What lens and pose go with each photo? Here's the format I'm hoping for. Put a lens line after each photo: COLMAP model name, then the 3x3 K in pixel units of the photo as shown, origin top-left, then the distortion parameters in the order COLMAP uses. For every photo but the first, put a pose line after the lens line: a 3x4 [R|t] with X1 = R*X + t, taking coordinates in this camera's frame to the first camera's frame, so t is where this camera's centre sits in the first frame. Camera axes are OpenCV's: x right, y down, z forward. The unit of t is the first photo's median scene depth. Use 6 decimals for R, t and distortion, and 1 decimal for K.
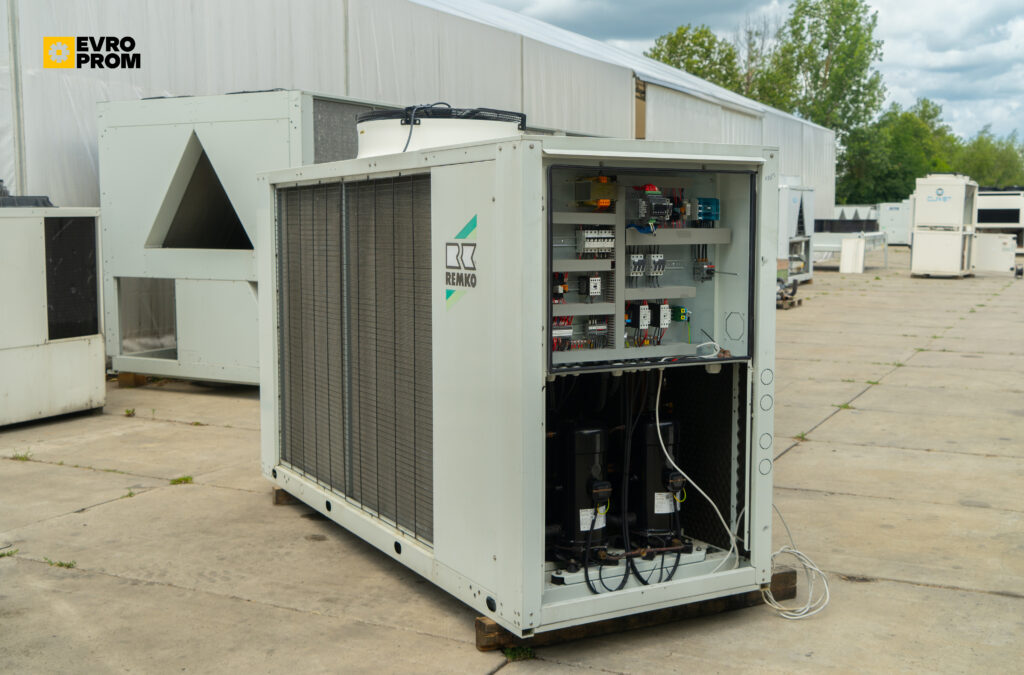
lens RADIAL K [[1148.0, 0, 515.4], [0, 1148.0, 340.5], [0, 0, 1]] dist [0.019602, 0.000000]
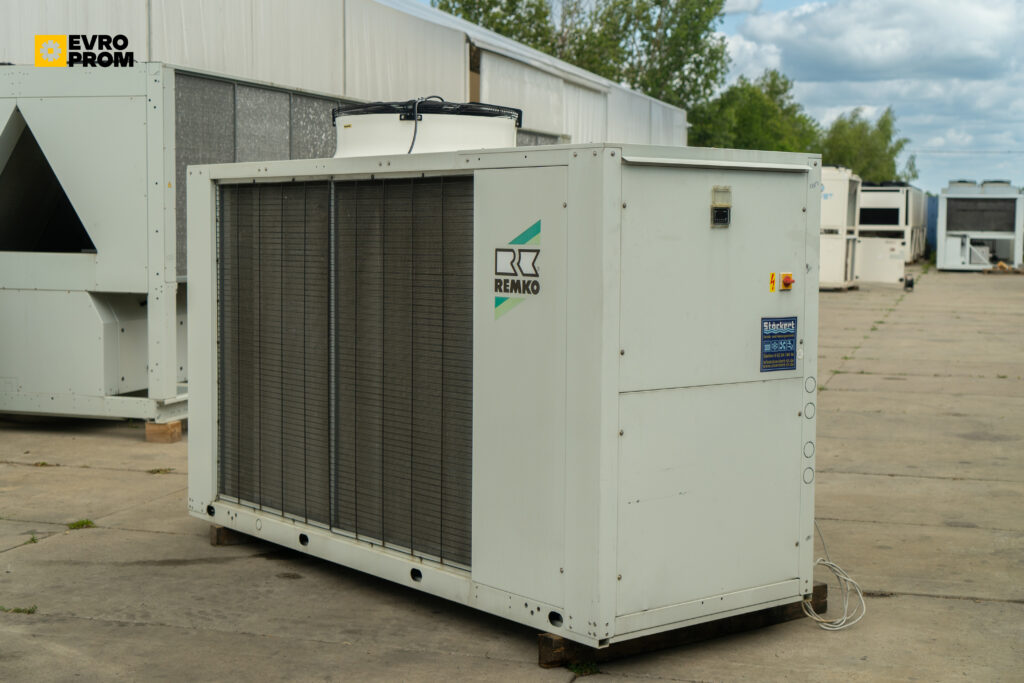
lens RADIAL K [[1509.6, 0, 509.3], [0, 1509.6, 341.6], [0, 0, 1]] dist [0.035844, 0.000000]
pose [[0.984927, -0.005062, 0.172899, -0.211295], [0.008710, 0.999755, -0.020348, 0.015038], [-0.172754, 0.021547, 0.984729, -0.196336]]
